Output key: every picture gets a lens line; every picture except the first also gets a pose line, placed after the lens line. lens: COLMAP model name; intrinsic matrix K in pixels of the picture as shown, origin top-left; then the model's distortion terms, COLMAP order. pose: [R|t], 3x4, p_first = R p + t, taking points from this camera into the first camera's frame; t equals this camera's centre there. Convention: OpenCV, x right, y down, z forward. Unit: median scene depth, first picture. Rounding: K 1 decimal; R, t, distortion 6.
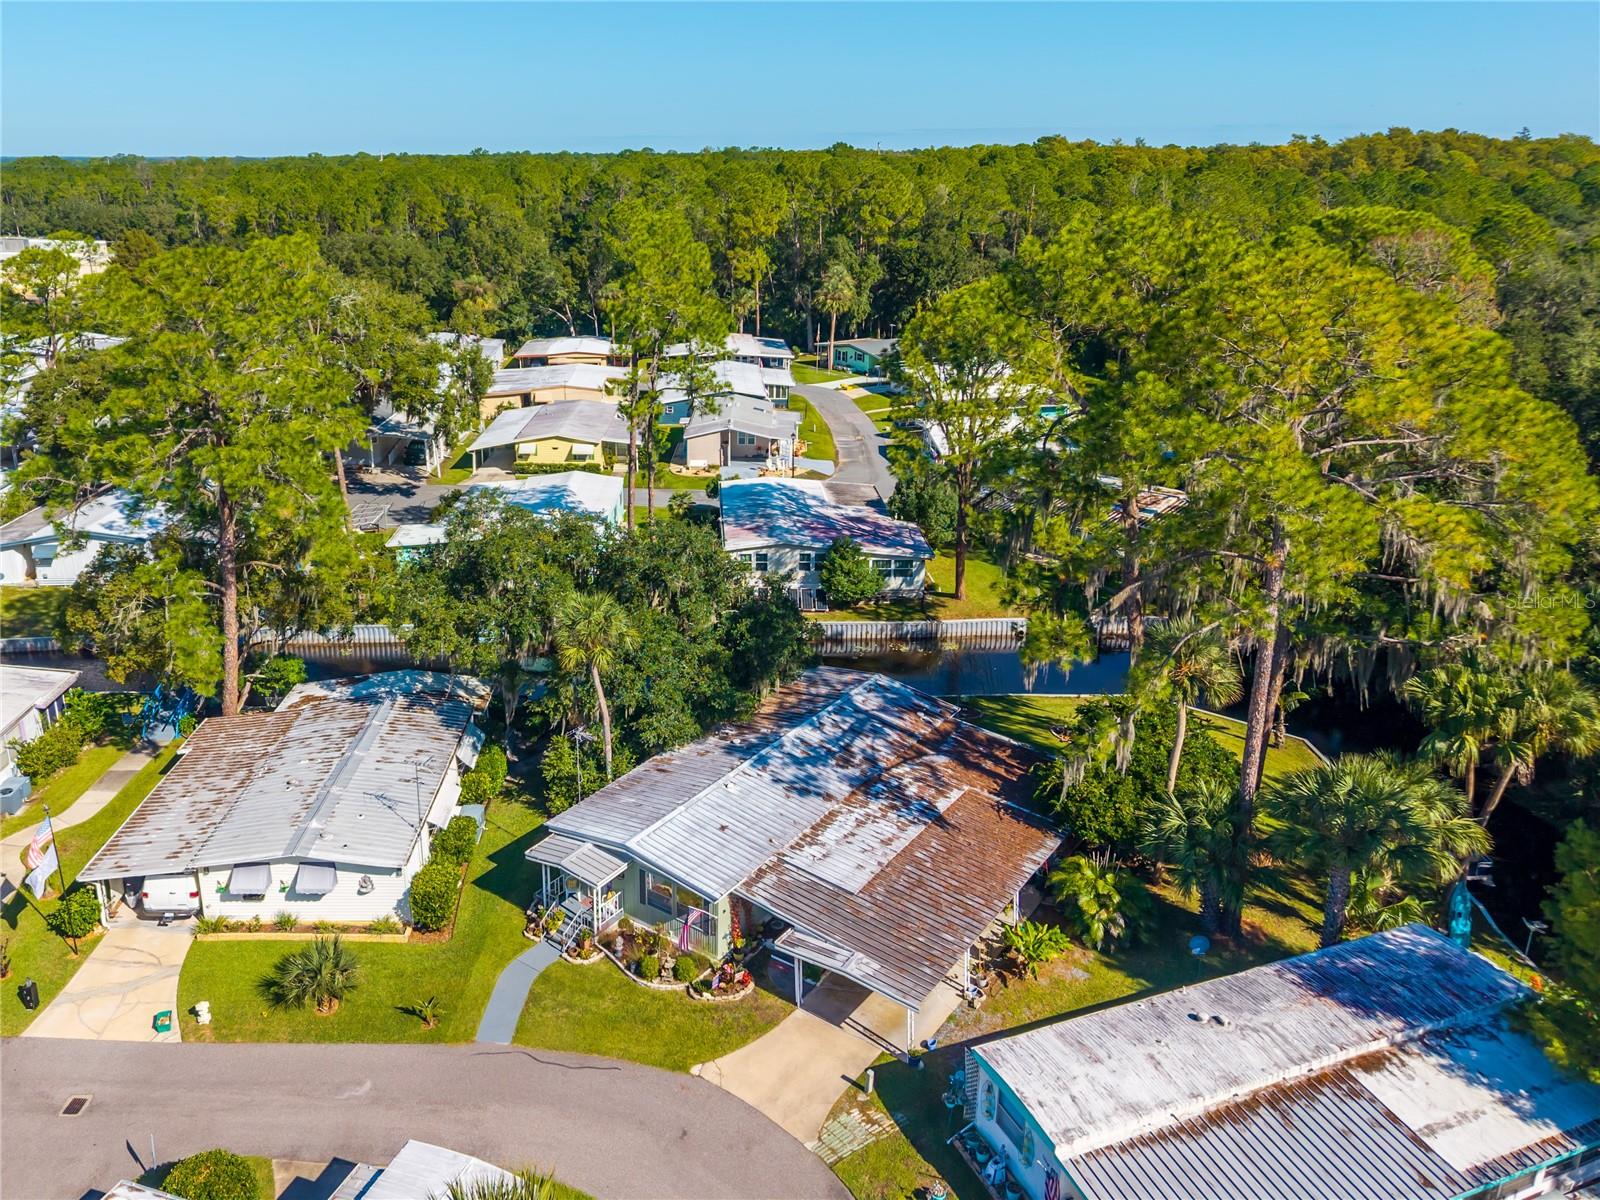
lens RADIAL K [[1172.7, 0, 715.5], [0, 1172.7, 596.9], [0, 0, 1]] dist [0.005309, -0.002671]
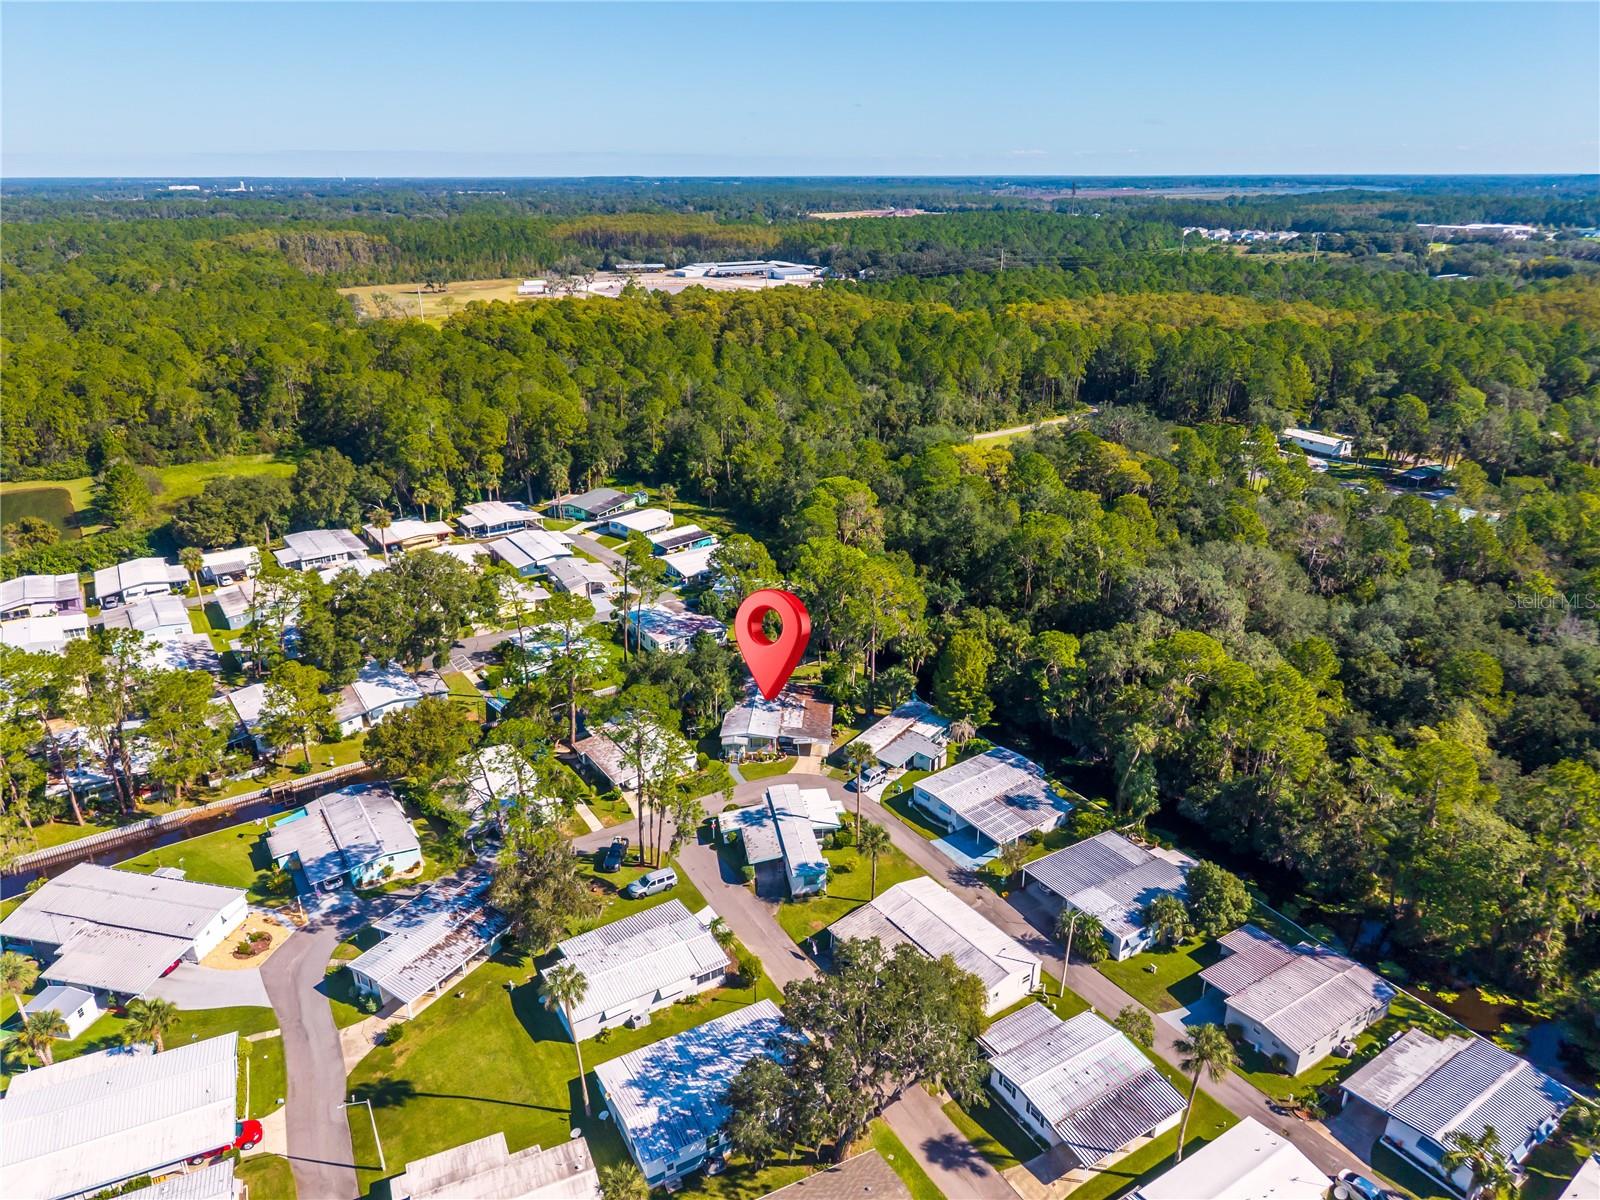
lens RADIAL K [[1062.2, 0, 800.0], [0, 1062.2, 600.0], [0, 0, 1]] dist [0.104149, -0.133555]
pose [[0.841492, -0.201742, 0.501190, -1.612898], [0.191558, 0.978809, 0.072373, -0.444444], [-0.505170, 0.035106, 0.862306, -2.168441]]
